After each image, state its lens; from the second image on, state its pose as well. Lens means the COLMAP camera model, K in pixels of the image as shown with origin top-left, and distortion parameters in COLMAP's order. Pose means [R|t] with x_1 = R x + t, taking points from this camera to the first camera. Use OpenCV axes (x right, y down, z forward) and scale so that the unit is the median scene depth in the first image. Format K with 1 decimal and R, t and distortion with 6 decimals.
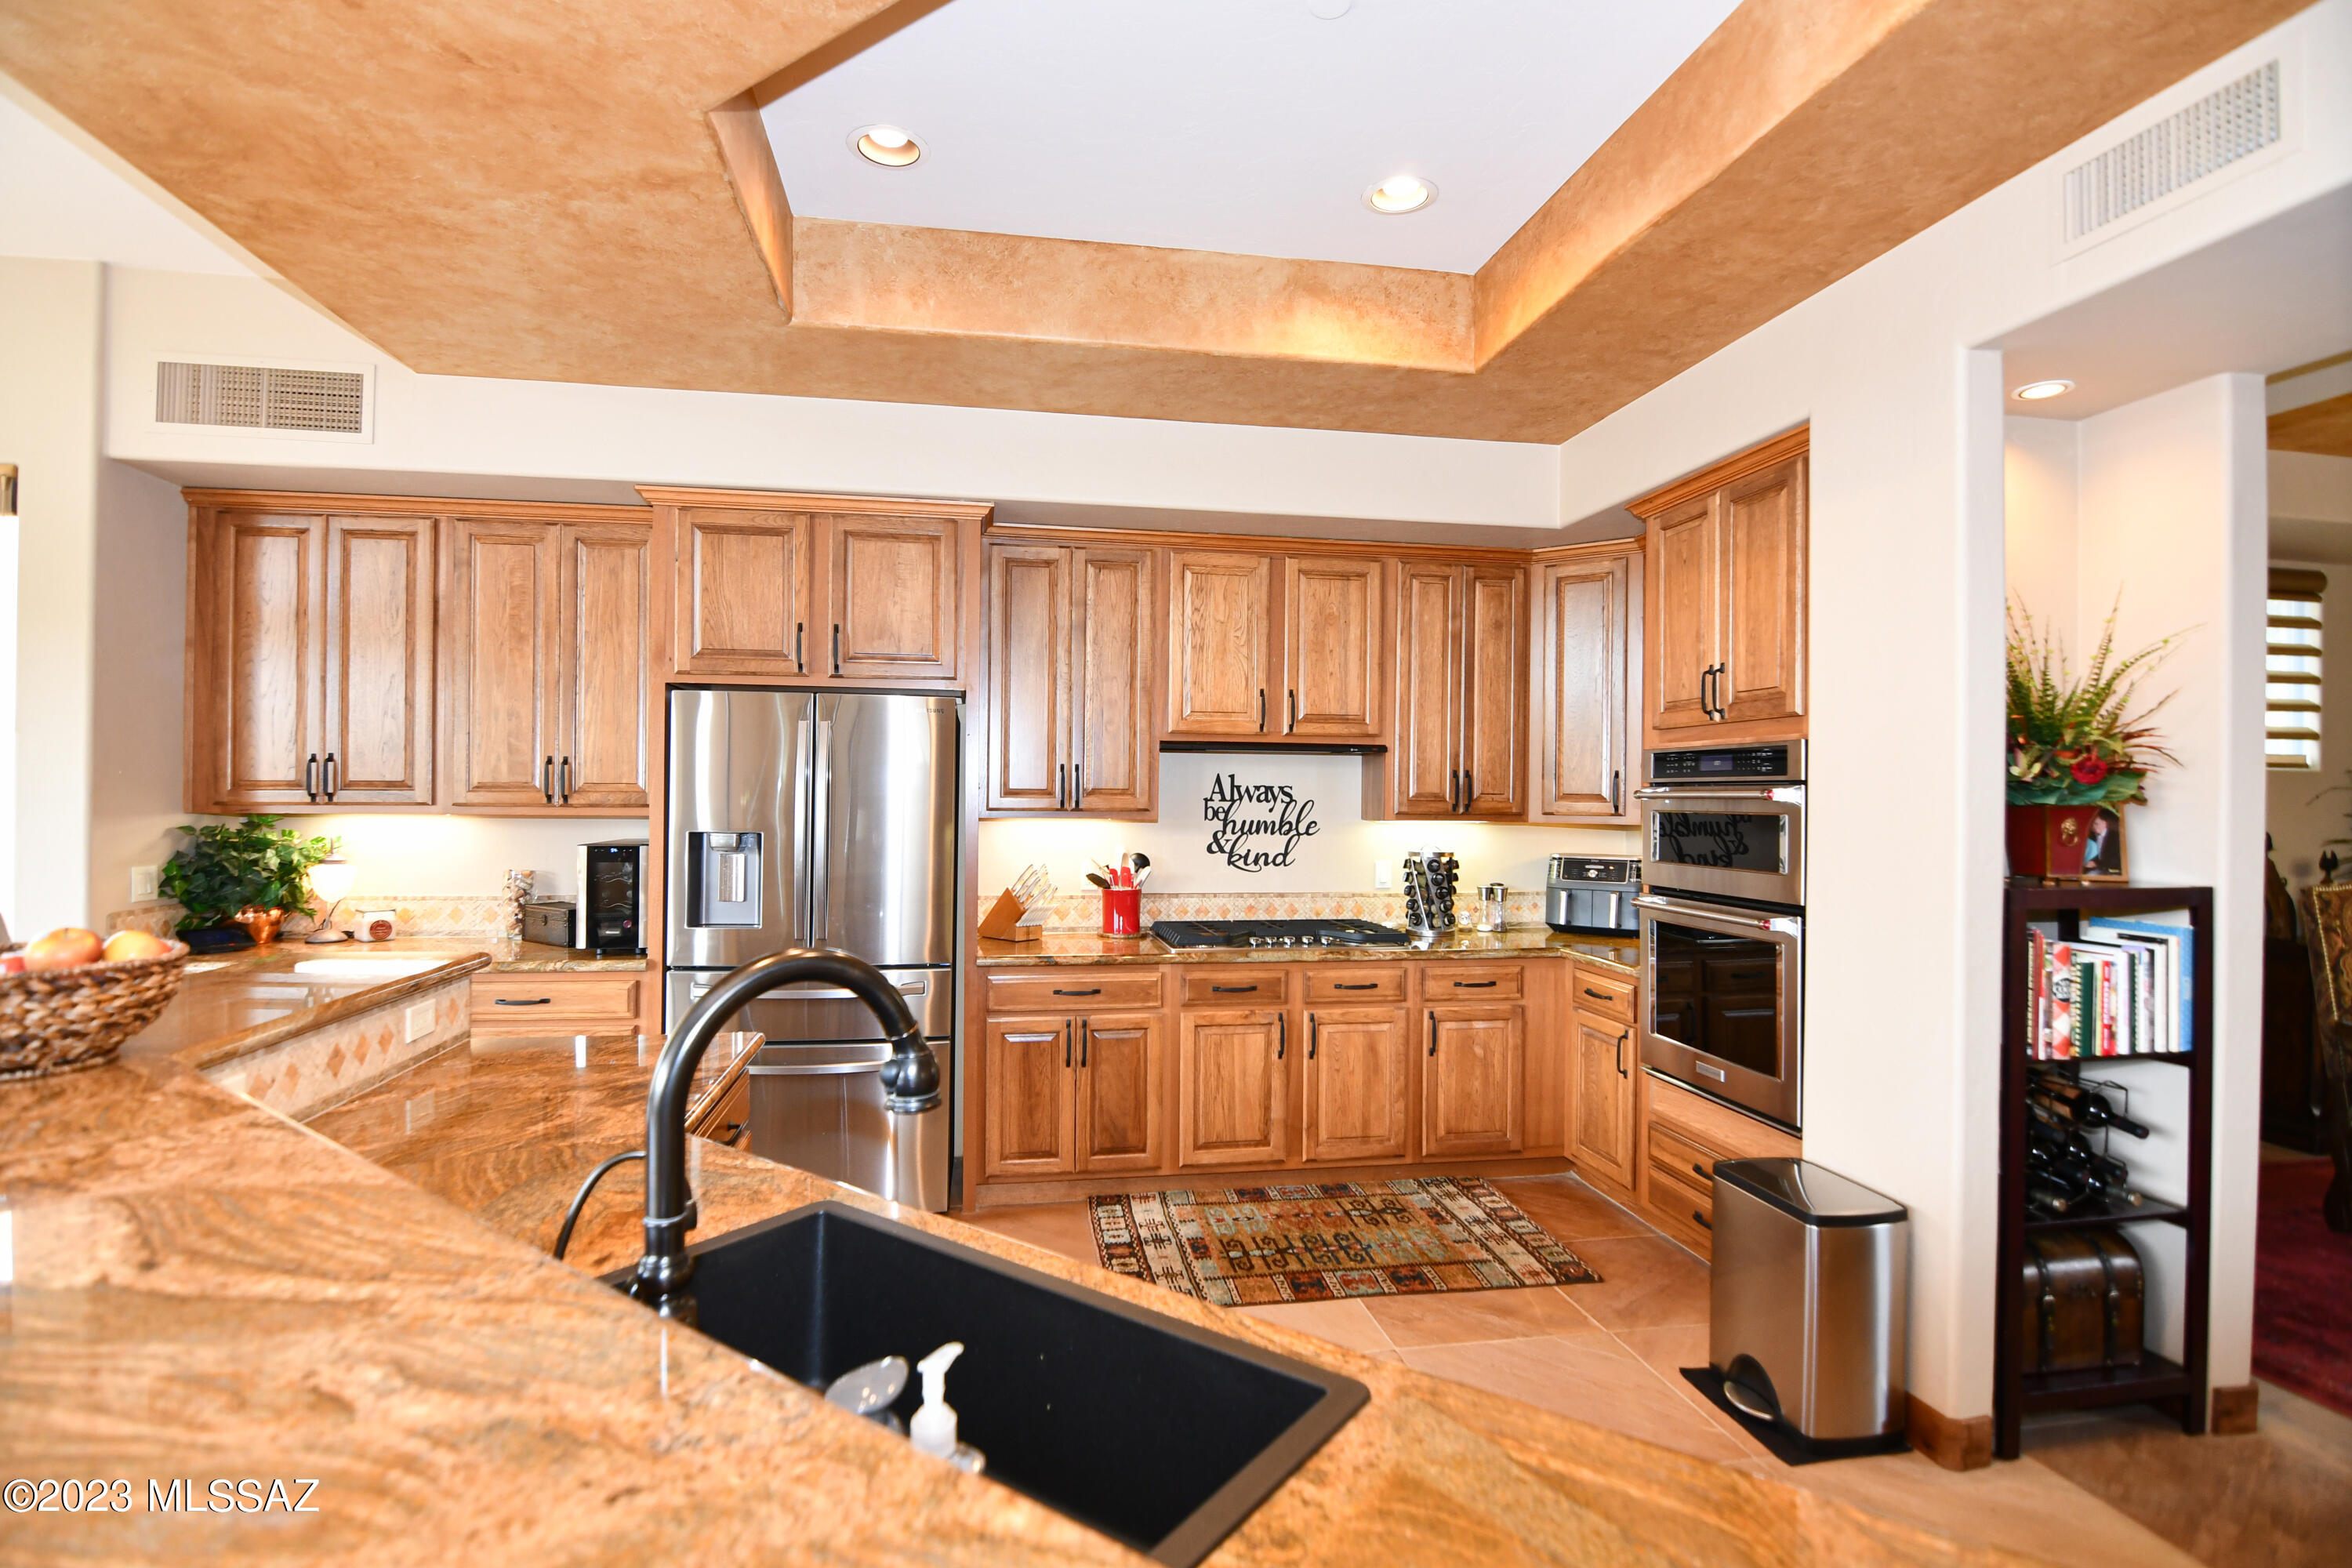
lens RADIAL K [[1141.8, 0, 1161.1], [0, 1141.8, 793.9], [0, 0, 1]] dist [-0.007720, -0.009350]
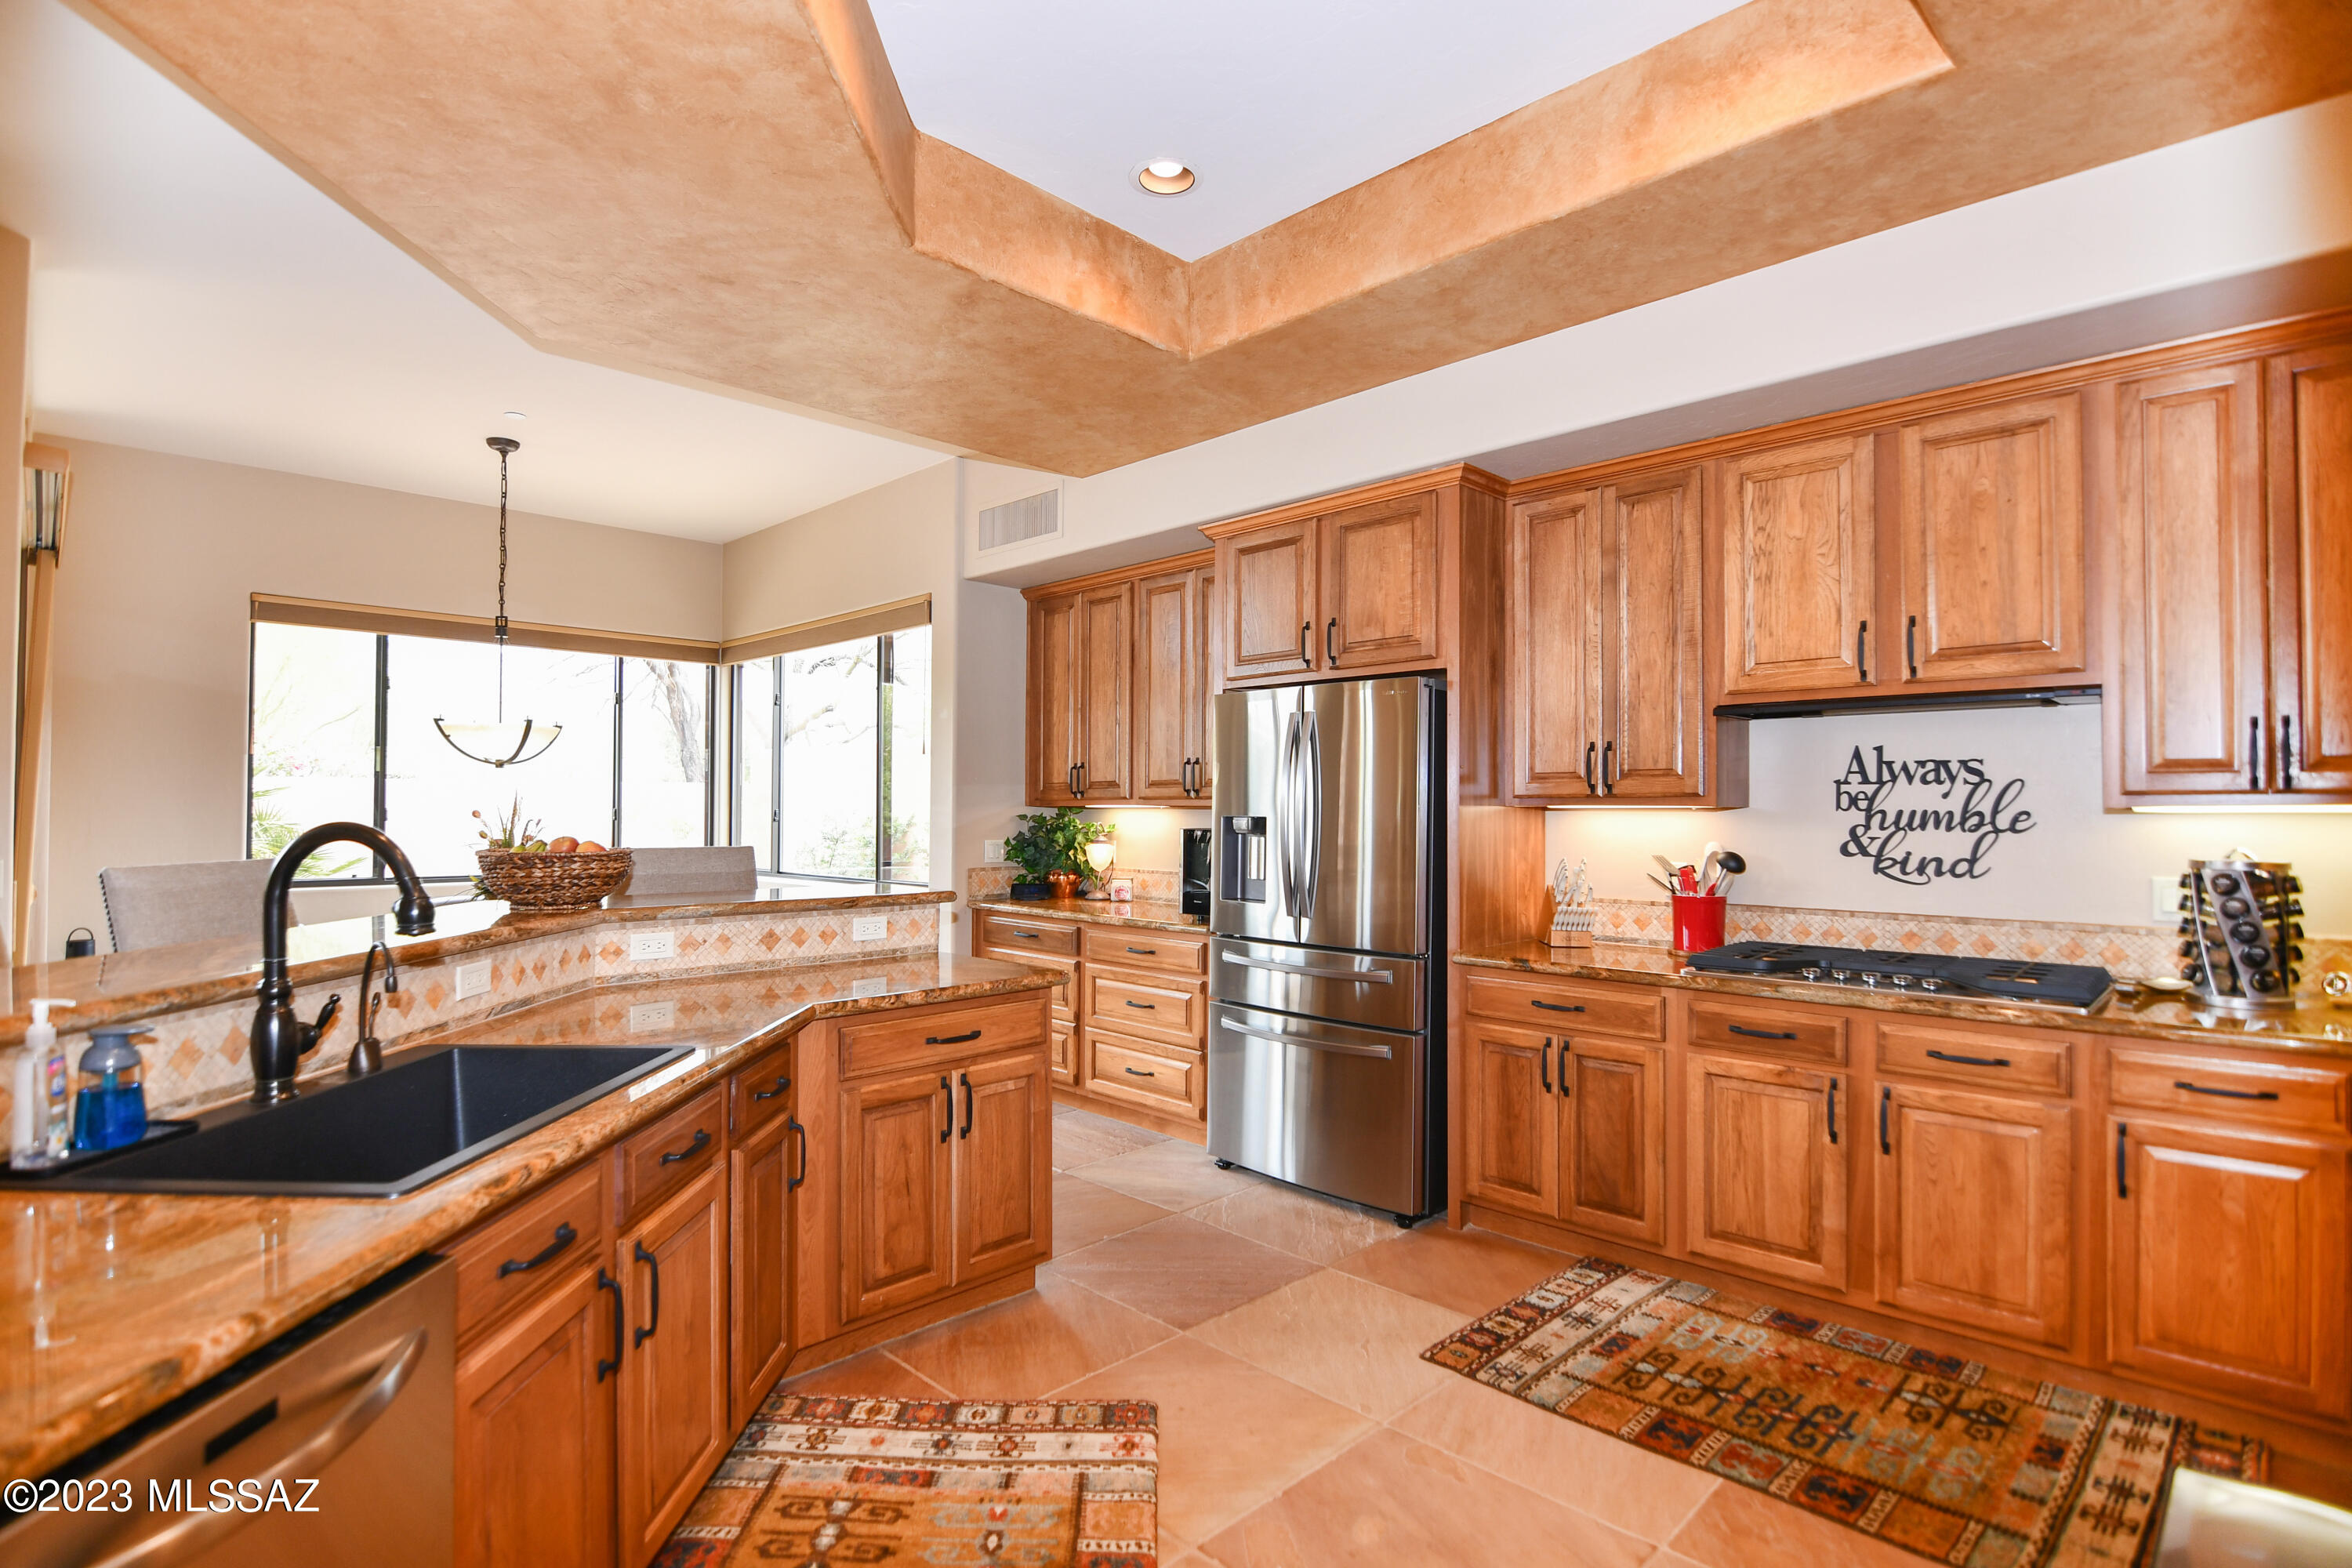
lens RADIAL K [[1141.8, 0, 1159.0], [0, 1141.8, 794.7], [0, 0, 1]] dist [-0.007720, -0.009350]
pose [[0.578137, -0.019392, -0.815709, 0.446430], [0.000788, 0.999730, -0.023208, 0.034496], [0.815939, 0.012775, 0.577996, 0.259163]]
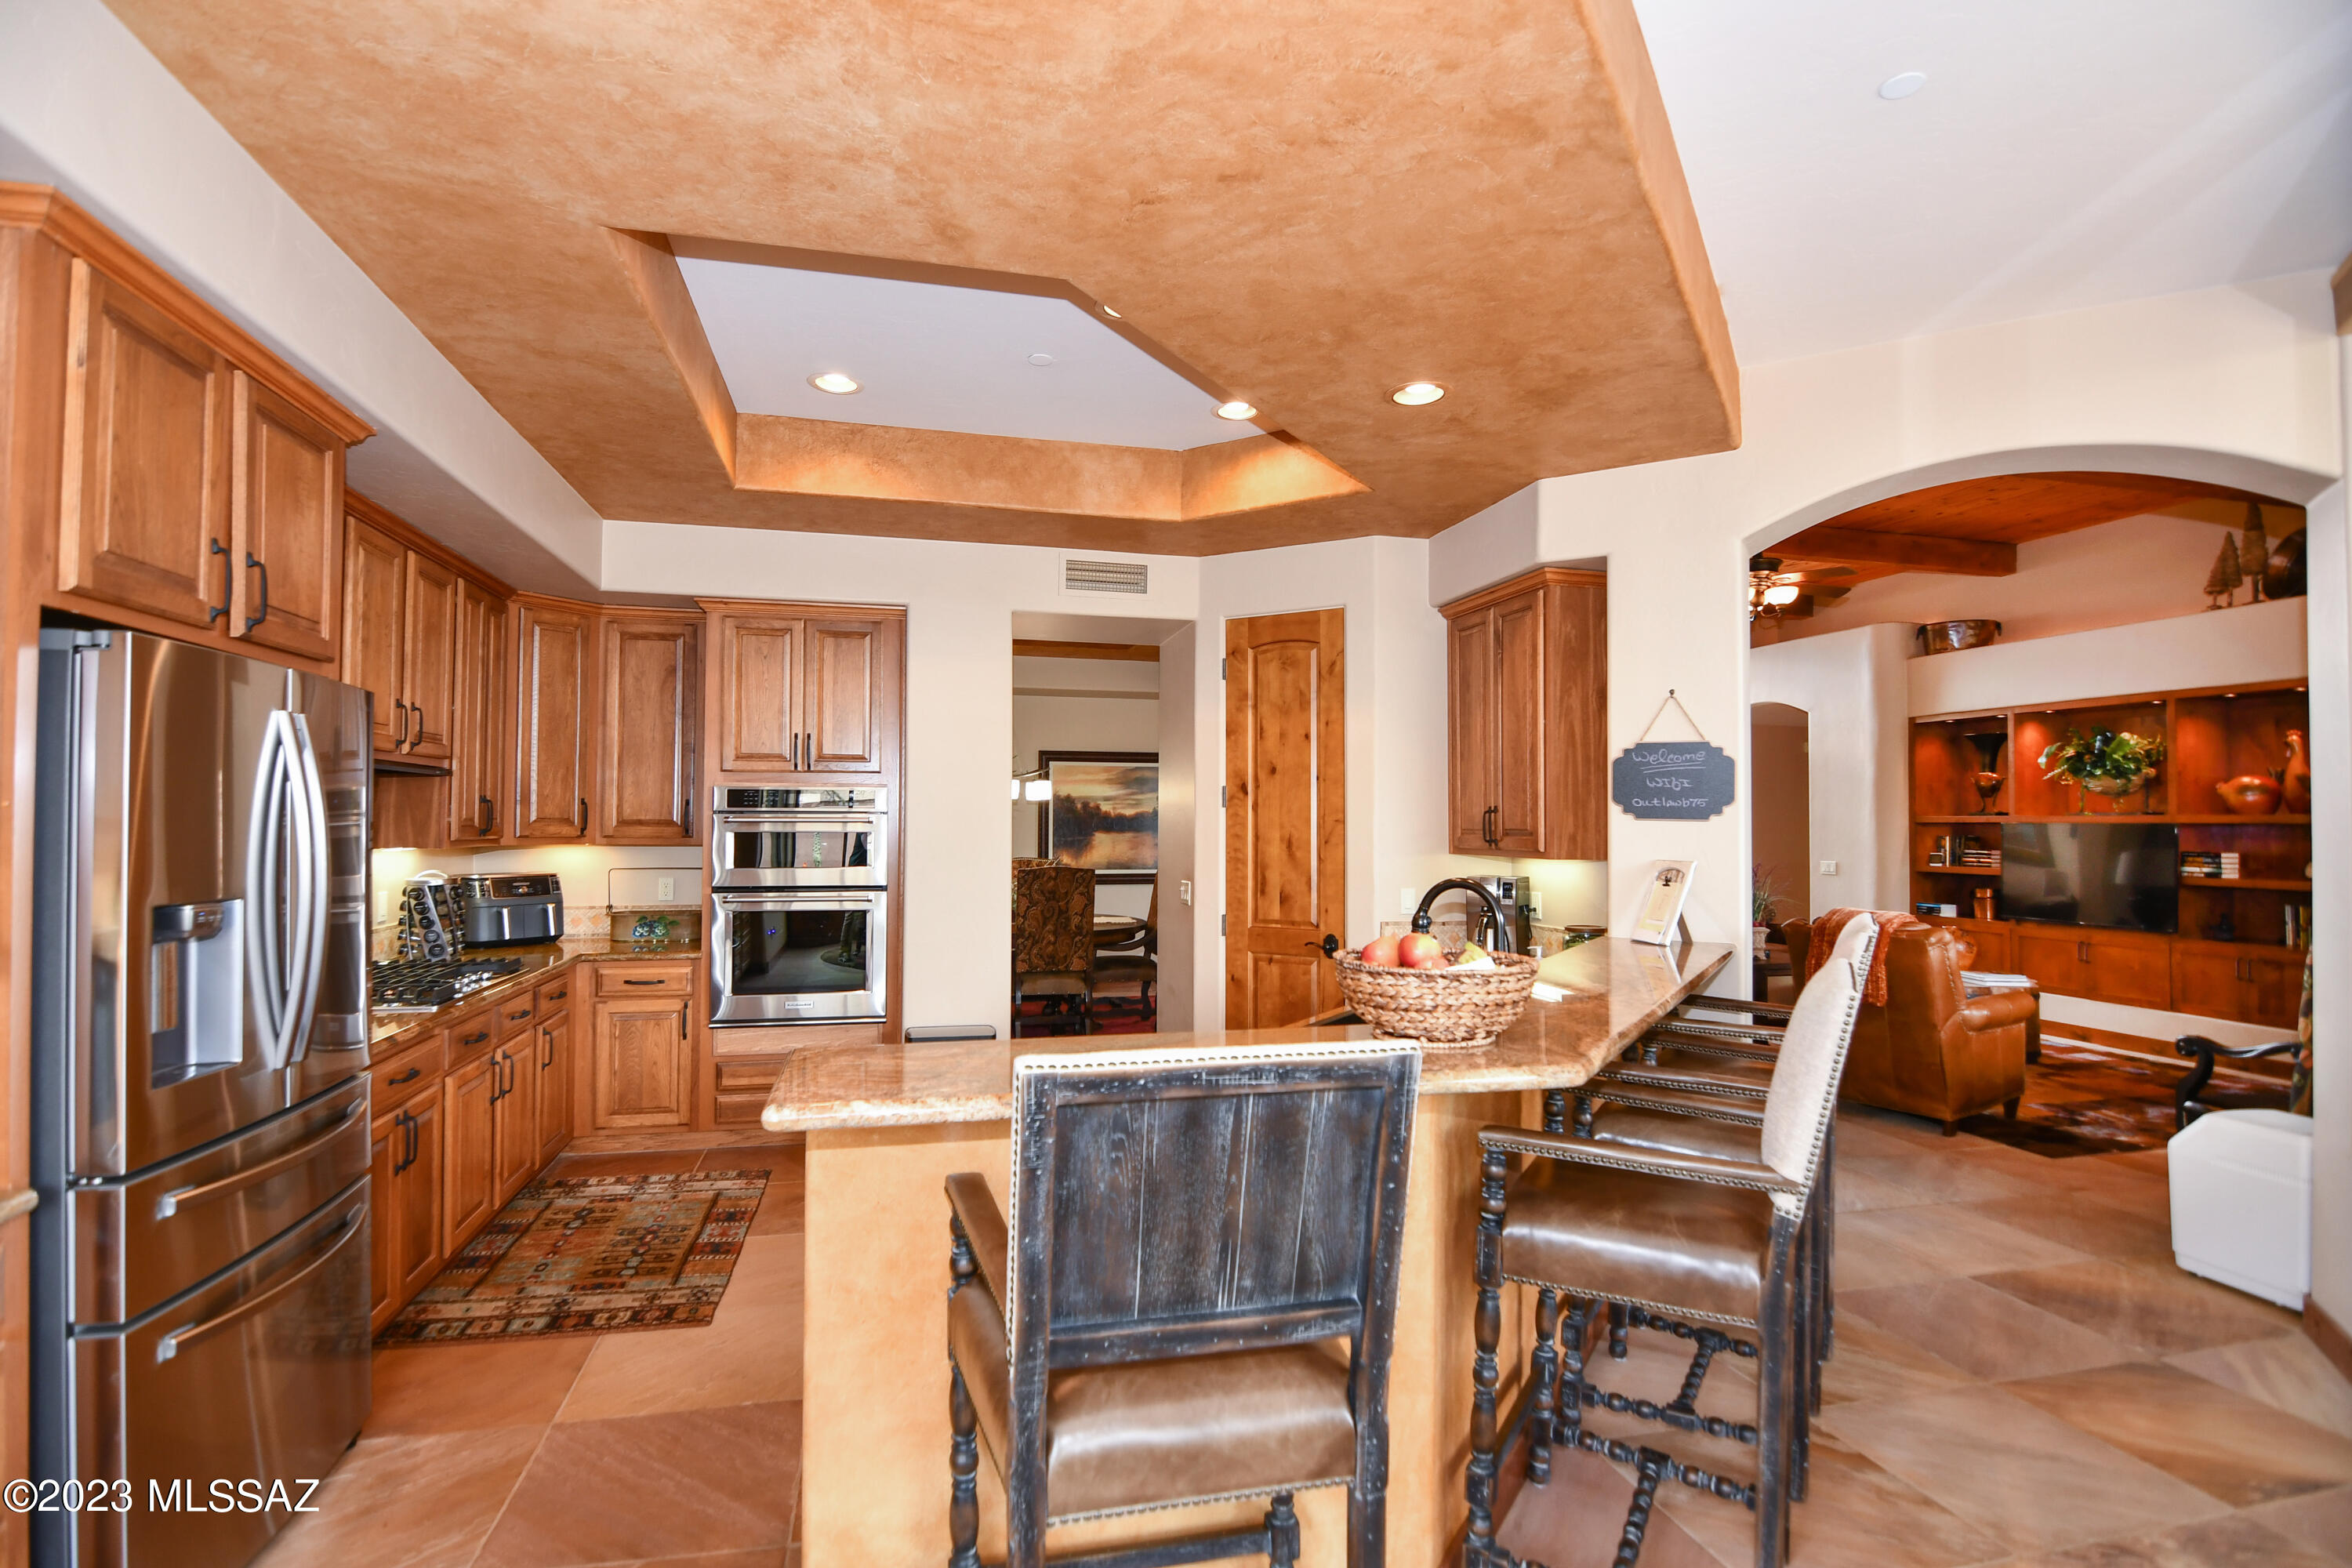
lens RADIAL K [[1141.8, 0, 1175.6], [0, 1141.8, 791.0], [0, 0, 1]] dist [-0.007720, -0.009350]
pose [[-0.079175, 0.015217, 0.996745, -0.885496], [-0.004441, 0.999868, -0.015617, -0.012840], [-0.996851, -0.005663, -0.079097, 0.526302]]
